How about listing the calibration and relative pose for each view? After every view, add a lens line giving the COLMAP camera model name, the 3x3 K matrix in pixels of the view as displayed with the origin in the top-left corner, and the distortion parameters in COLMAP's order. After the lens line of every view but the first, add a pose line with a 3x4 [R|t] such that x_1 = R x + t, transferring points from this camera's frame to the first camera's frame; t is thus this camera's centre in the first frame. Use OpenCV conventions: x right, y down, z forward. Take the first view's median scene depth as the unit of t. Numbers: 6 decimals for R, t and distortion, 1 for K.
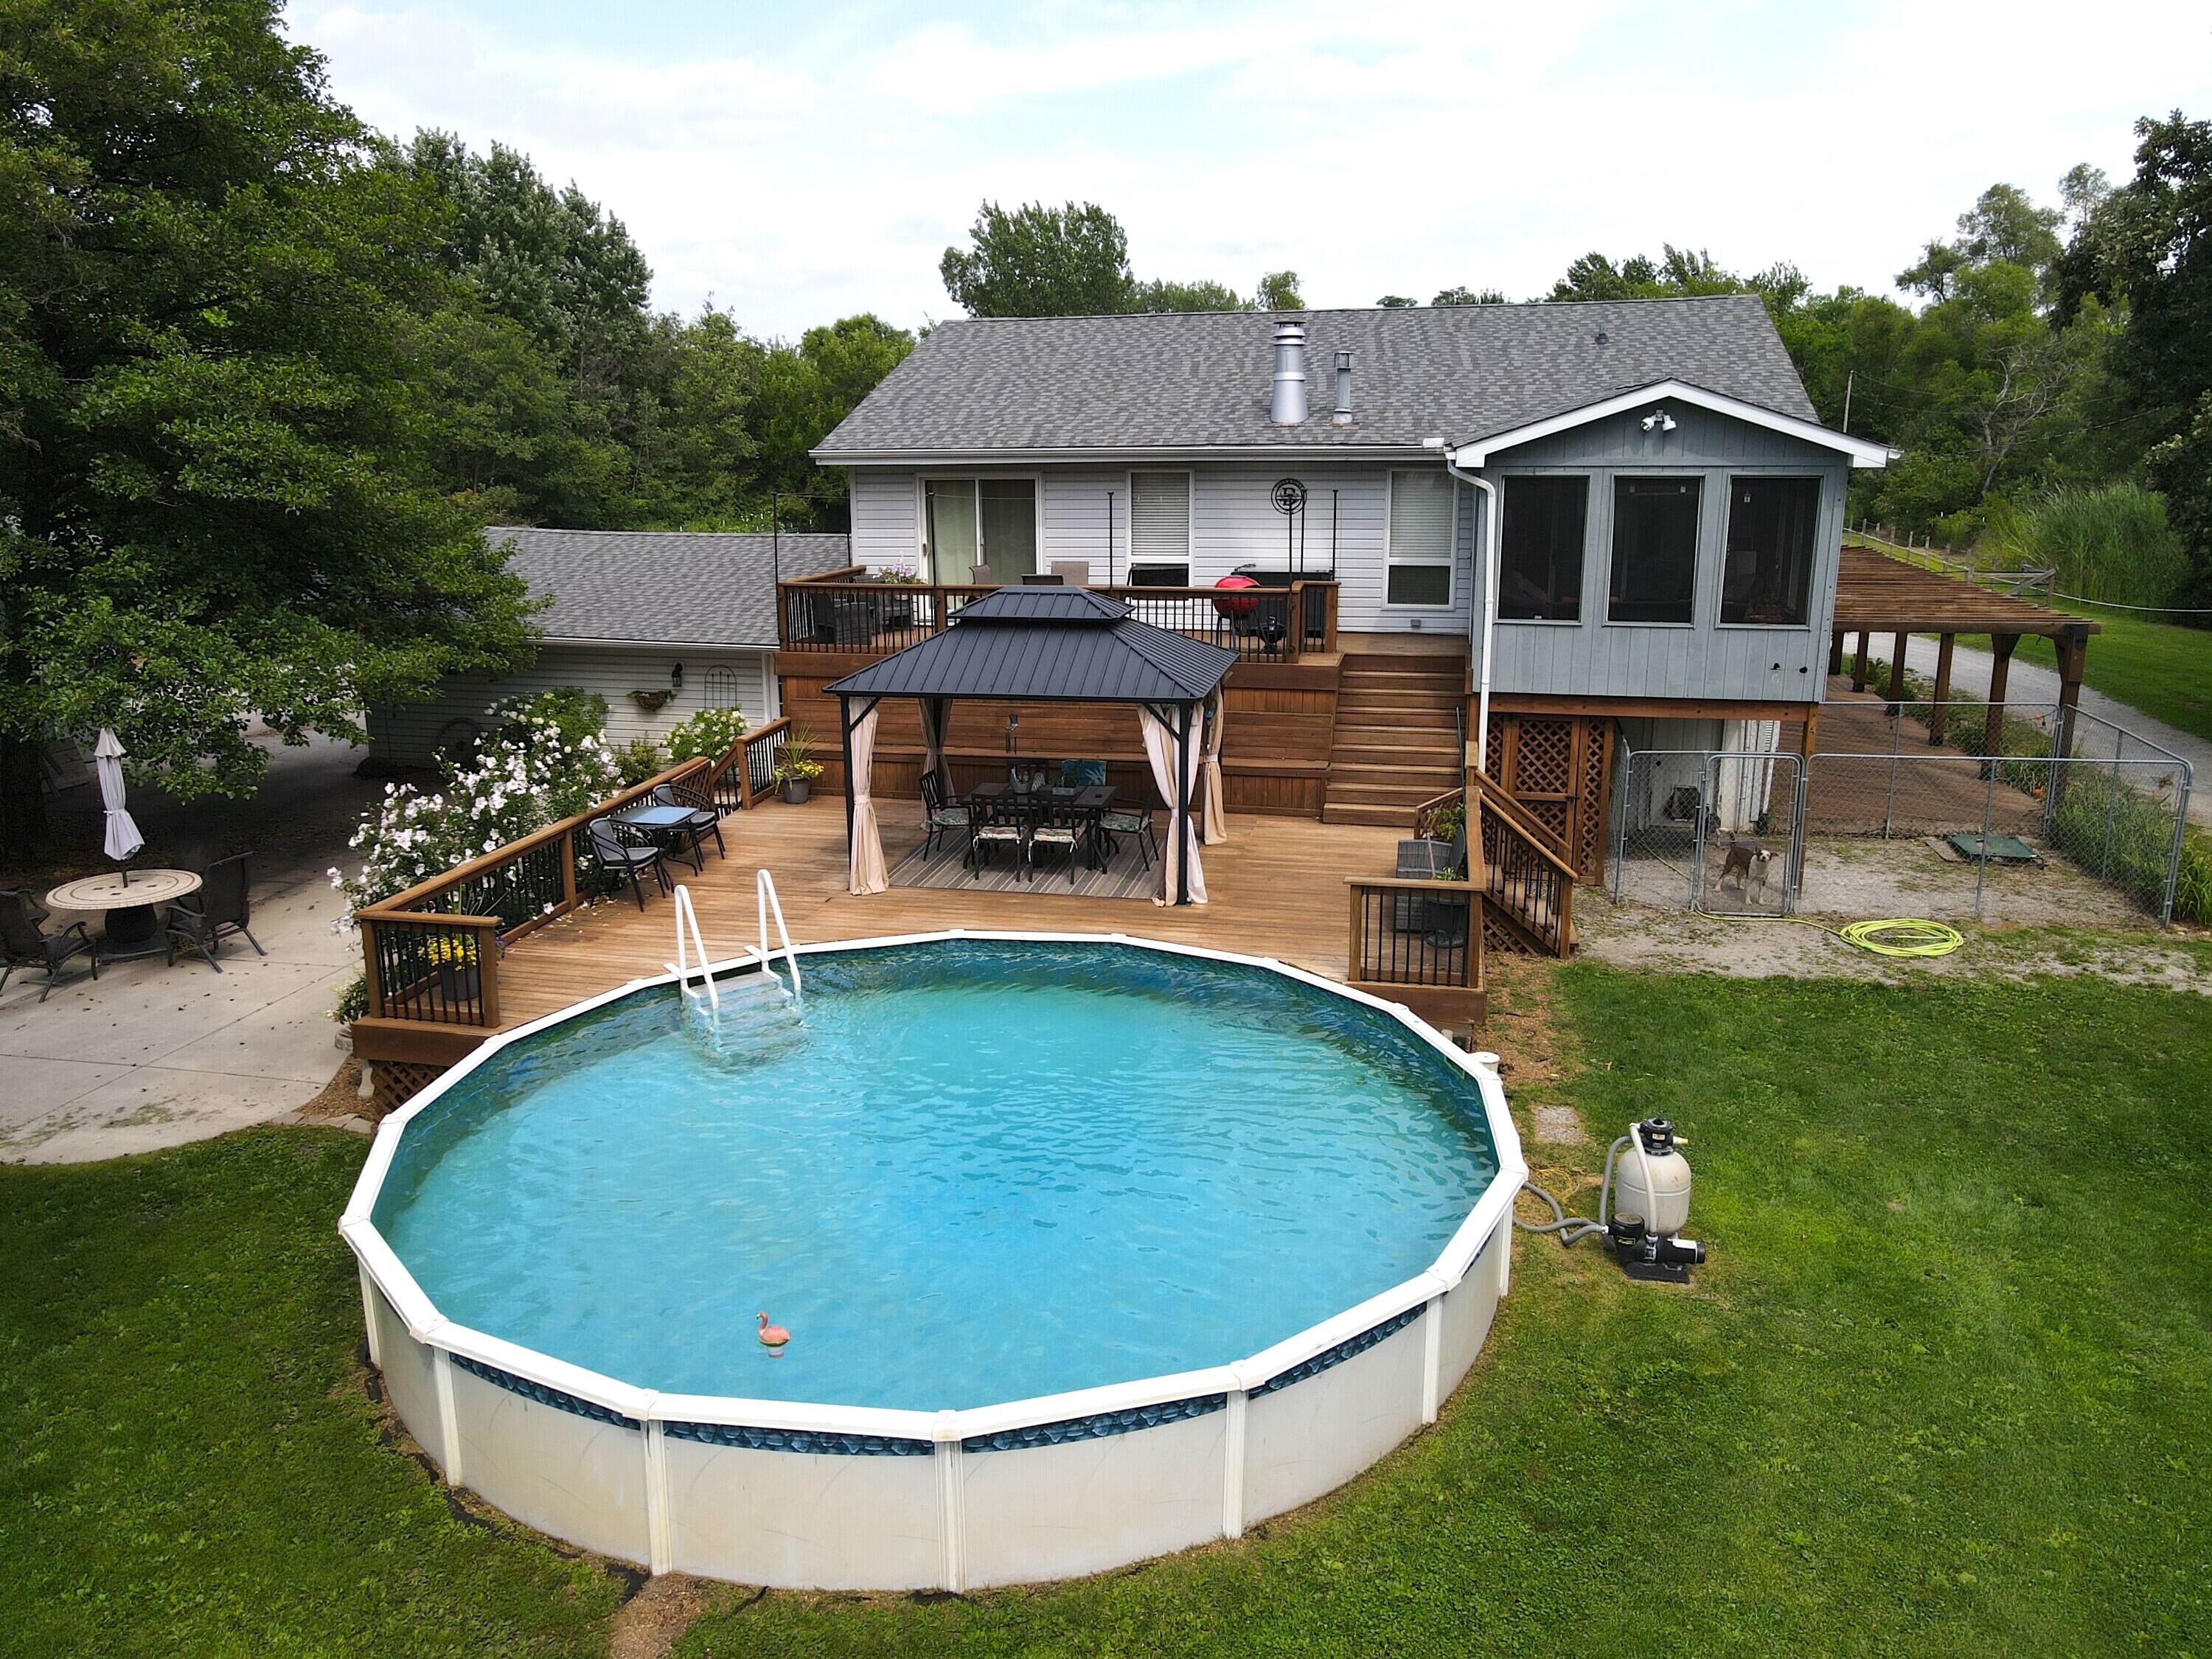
lens RADIAL K [[1611.0, 0, 1106.0], [0, 1611.0, 829.5], [0, 0, 1]] dist [0.011574, 0.001986]
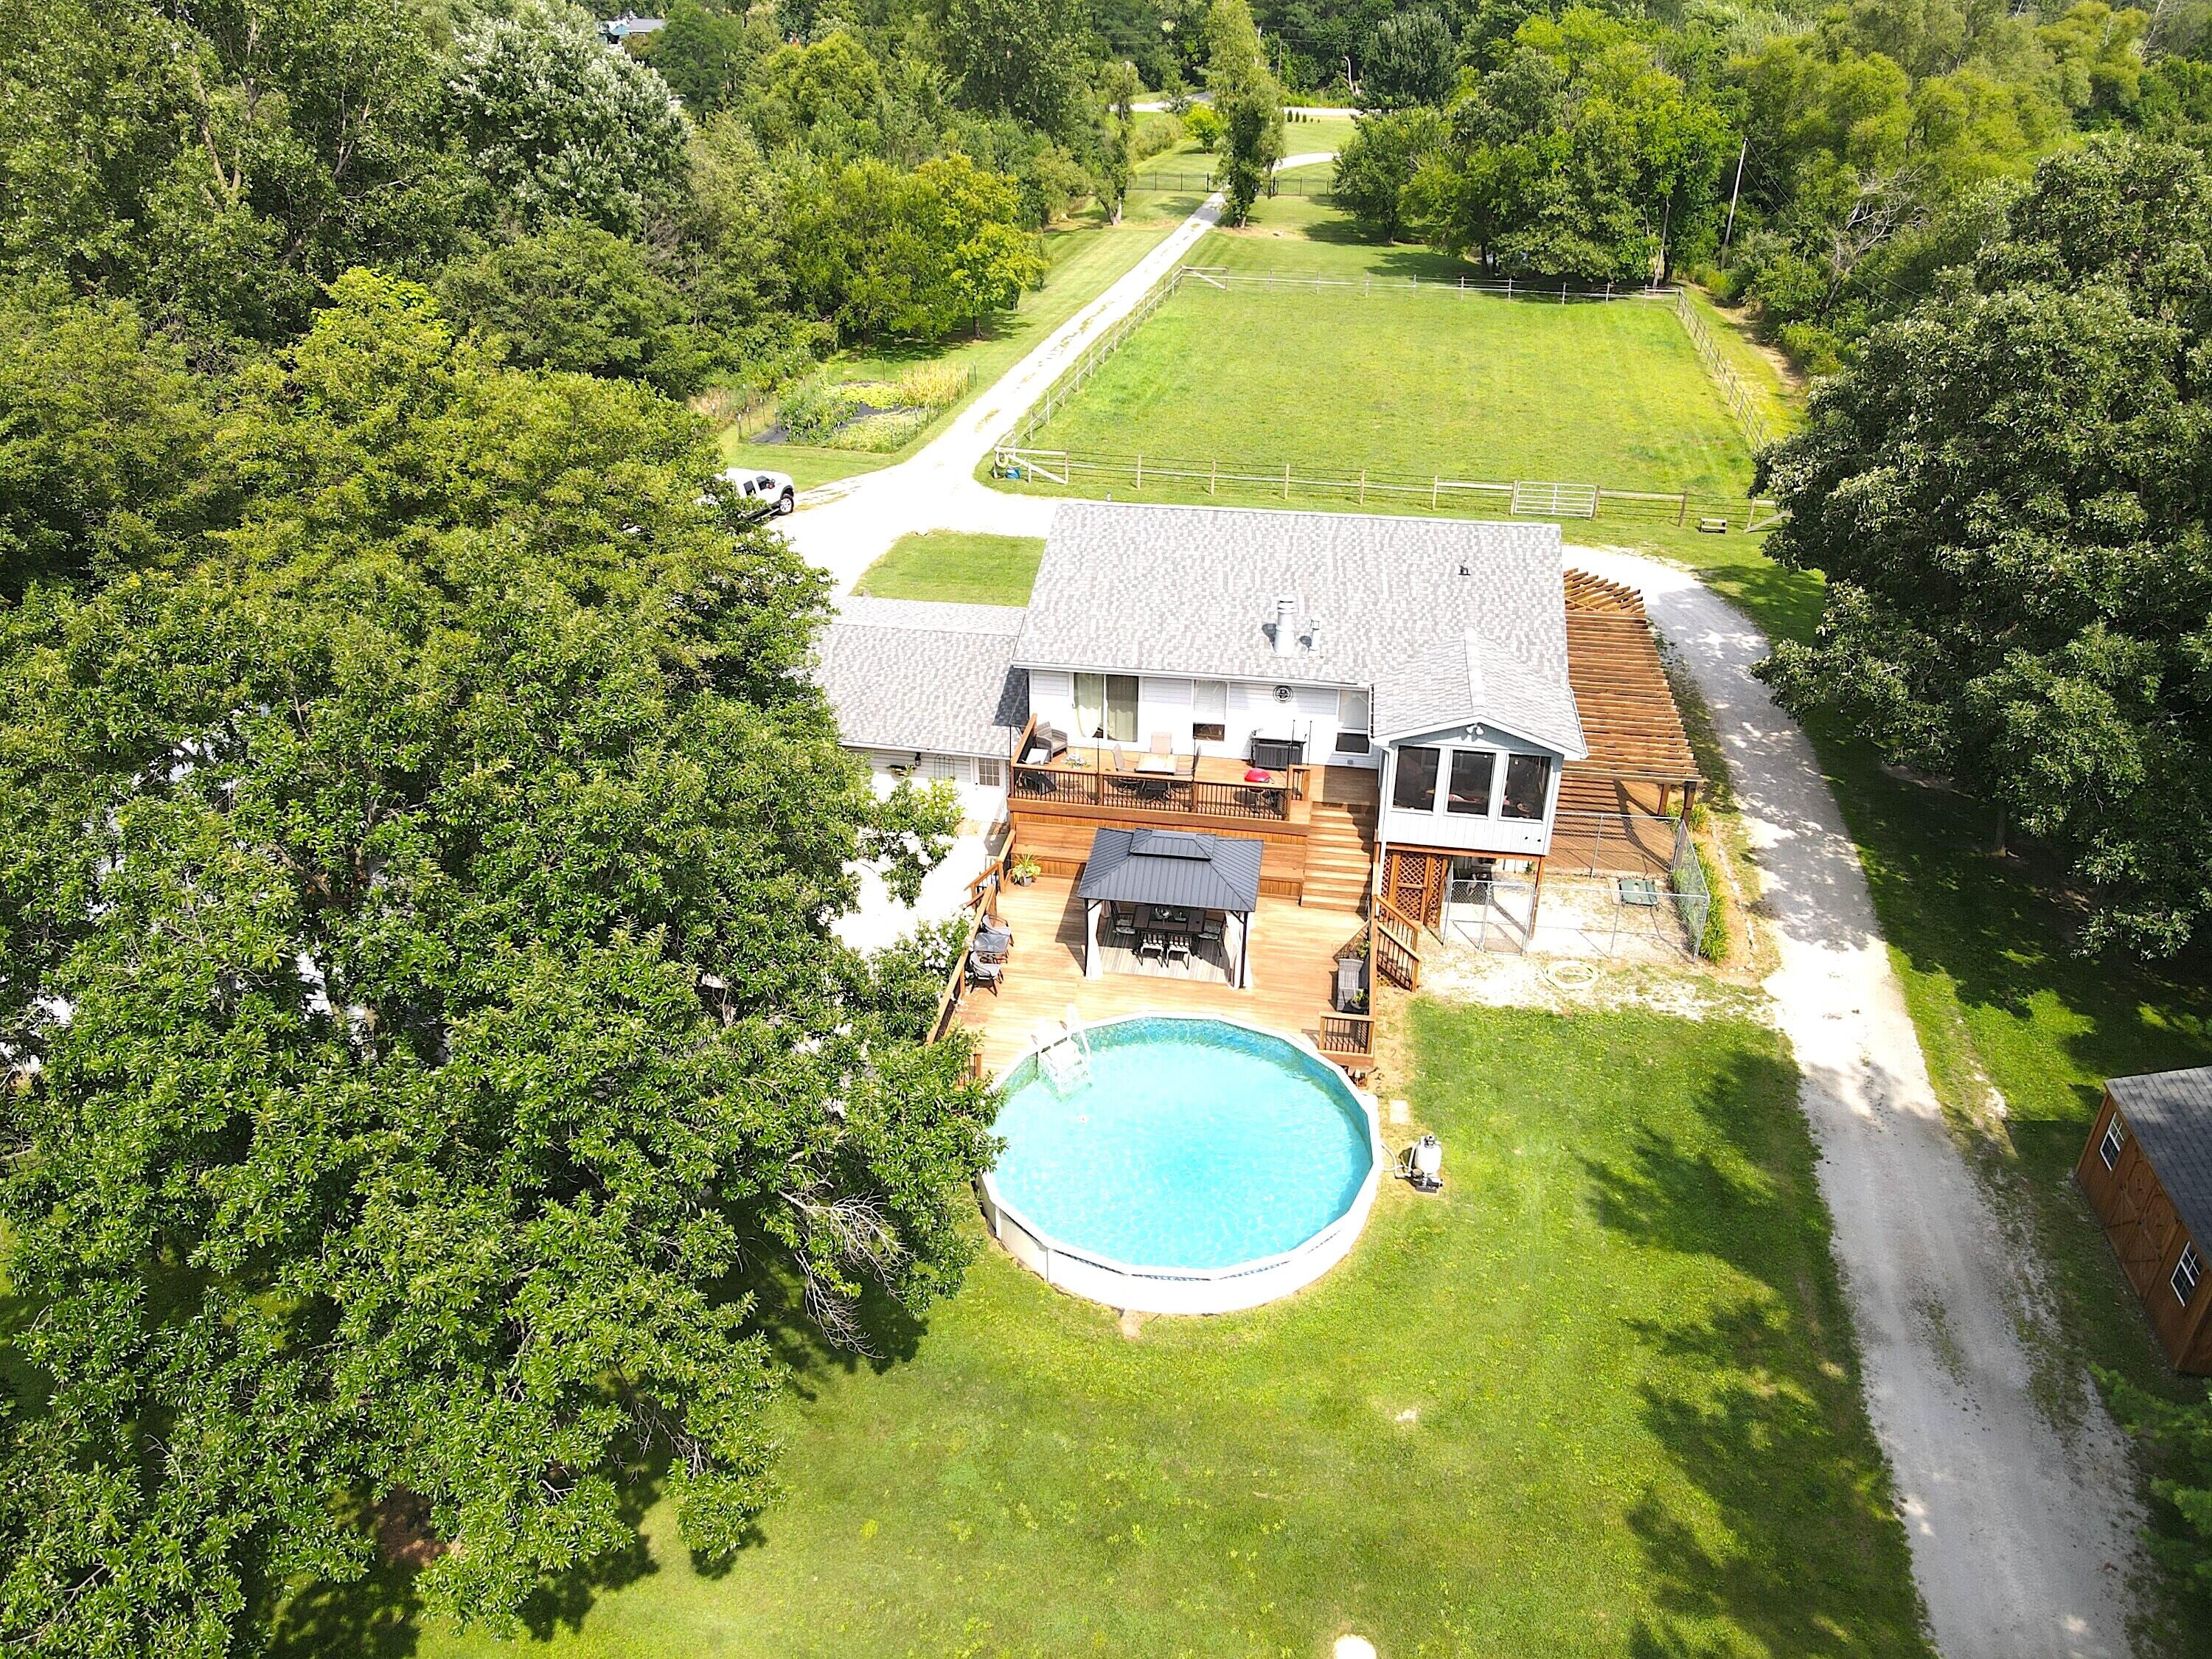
lens RADIAL K [[1611.0, 0, 1106.0], [0, 1611.0, 829.5], [0, 0, 1]] dist [0.011574, 0.001986]
pose [[0.998563, -0.010974, 0.052456, -0.217935], [-0.003009, 0.965783, 0.259333, -0.635799], [-0.053507, -0.259118, 0.964362, -0.921573]]
